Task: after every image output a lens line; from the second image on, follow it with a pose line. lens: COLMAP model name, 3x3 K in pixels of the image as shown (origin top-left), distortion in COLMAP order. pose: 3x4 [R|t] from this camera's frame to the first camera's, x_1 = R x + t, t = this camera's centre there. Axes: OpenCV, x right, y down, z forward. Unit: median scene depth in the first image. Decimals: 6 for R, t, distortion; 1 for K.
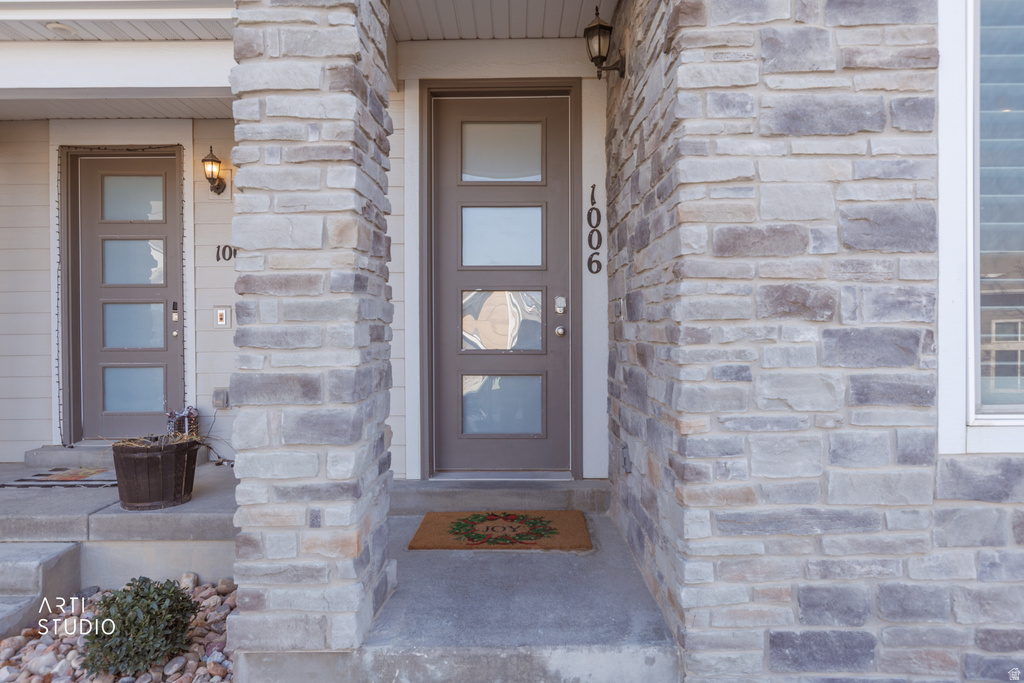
lens RADIAL K [[648.9, 0, 513.1], [0, 648.9, 335.8], [0, 0, 1]] dist [0.006887, 0.006000]
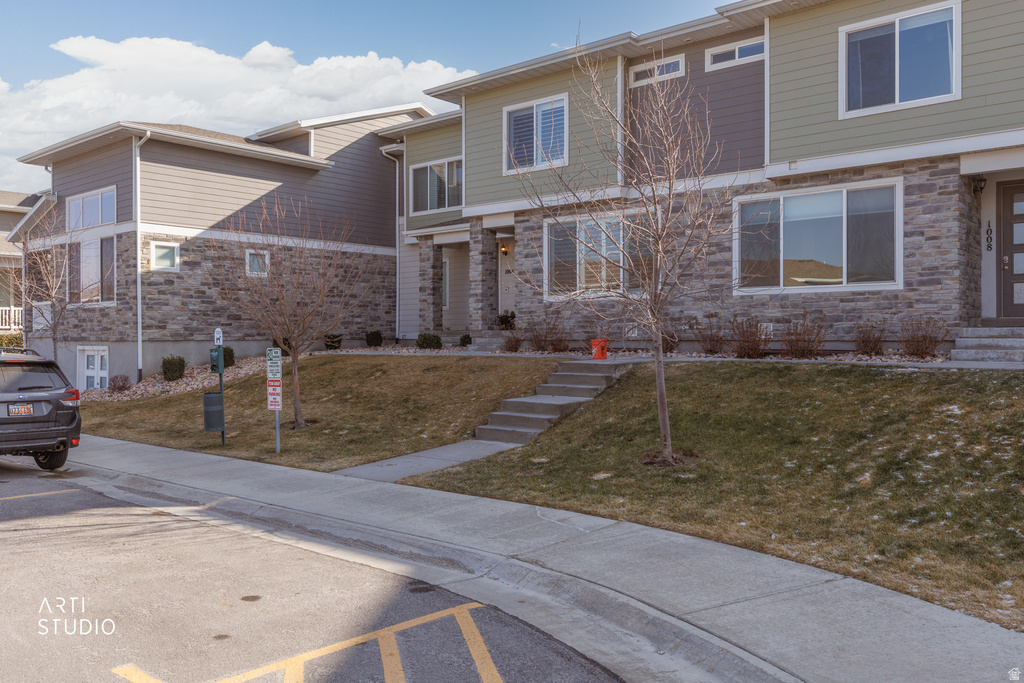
lens RADIAL K [[842.7, 0, 510.1], [0, 842.7, 337.7], [0, 0, 1]] dist [0.017047, 0.015154]
pose [[0.763811, 0.007675, -0.645395, 5.248570], [-0.009503, 0.999955, 0.000645, 0.473185], [0.645370, 0.005641, 0.763849, -5.177212]]
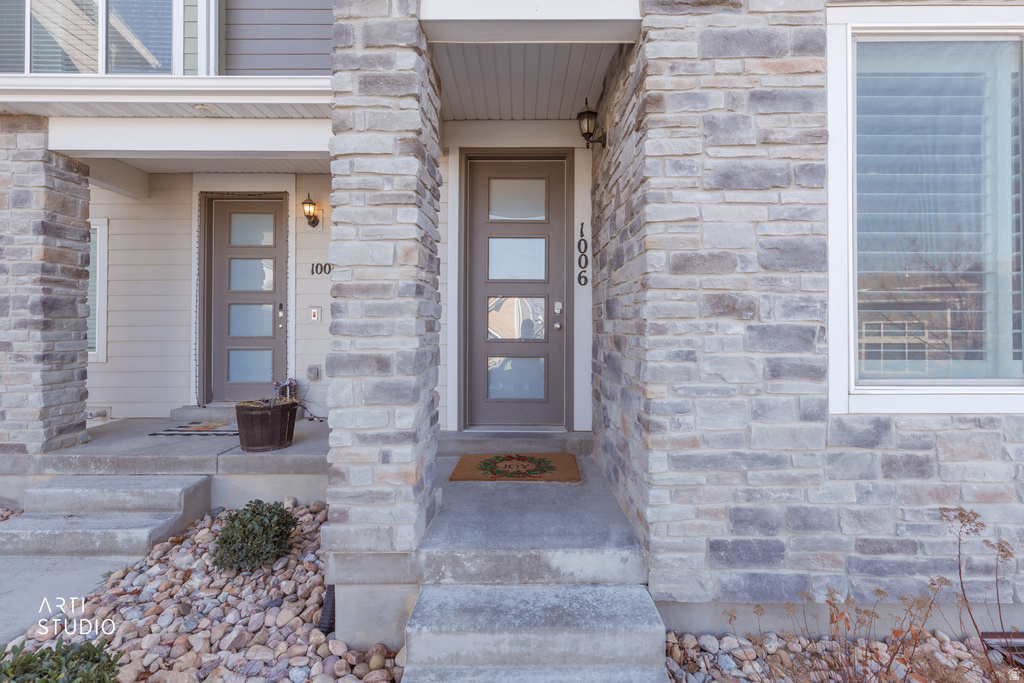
lens RADIAL K [[465.4, 0, 520.1], [0, 465.4, 322.6], [0, 0, 1]] dist [0.014499, -0.000373]
pose [[0.999948, 0.008896, 0.005057, -0.020709], [-0.008804, 0.999801, -0.017922, 0.005798], [-0.005215, 0.017877, 0.999827, -0.014921]]
